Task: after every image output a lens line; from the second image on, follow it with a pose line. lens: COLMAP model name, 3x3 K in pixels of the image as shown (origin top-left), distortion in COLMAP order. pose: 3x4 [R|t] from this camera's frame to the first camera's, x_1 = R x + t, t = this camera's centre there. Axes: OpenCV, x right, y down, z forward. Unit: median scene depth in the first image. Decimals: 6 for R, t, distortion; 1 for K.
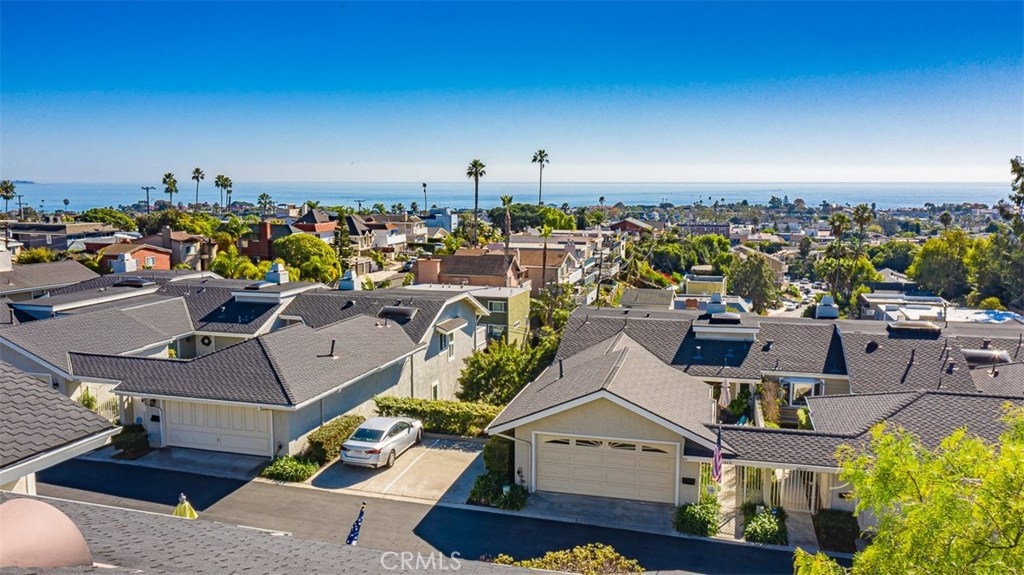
lens RADIAL K [[815.7, 0, 512.0], [0, 815.7, 287.5], [0, 0, 1]] dist [-0.006485, 0.013152]
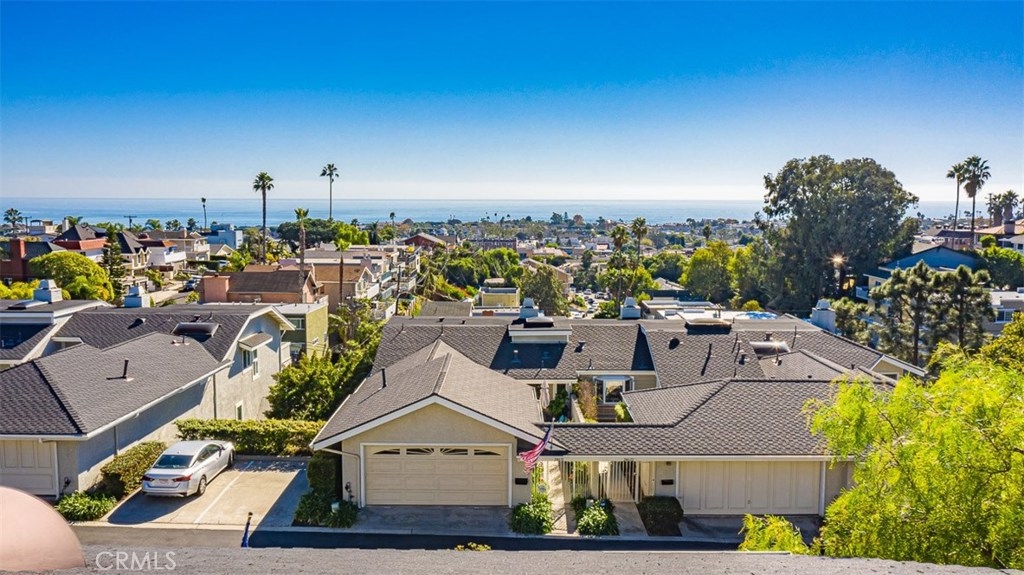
lens RADIAL K [[815.7, 0, 512.0], [0, 815.7, 287.5], [0, 0, 1]] dist [-0.006485, 0.013152]
pose [[0.966939, -0.023952, 0.253881, -0.026273], [0.029166, 0.999434, -0.016793, 0.009268], [-0.253335, 0.023642, 0.967090, 0.015386]]
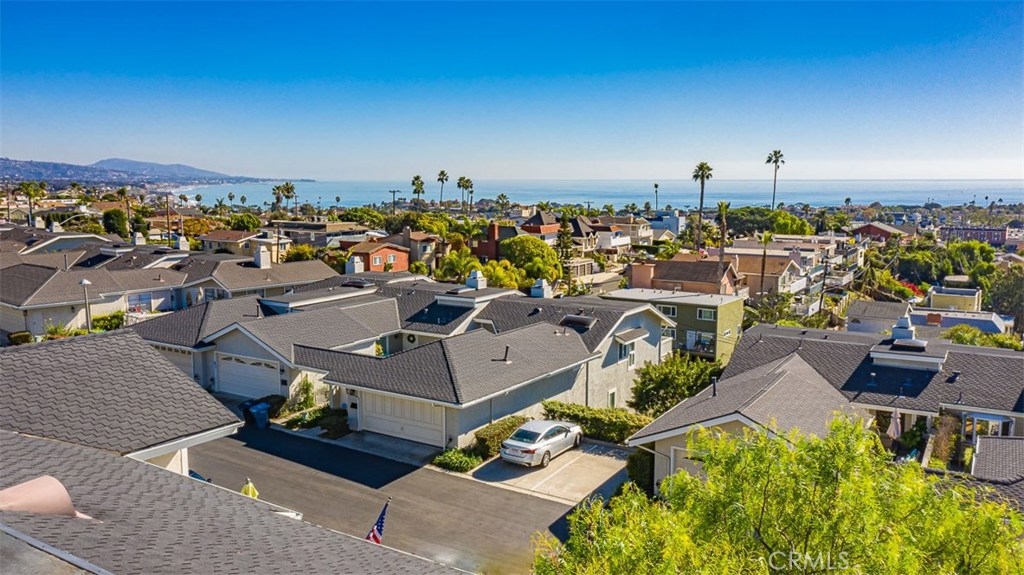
lens RADIAL K [[815.7, 0, 512.0], [0, 815.7, 287.5], [0, 0, 1]] dist [-0.006485, 0.013152]
pose [[0.957929, 0.035120, -0.284850, 0.075494], [-0.034360, 0.999380, 0.007664, -0.017959], [0.284943, 0.002446, 0.958541, -0.039052]]
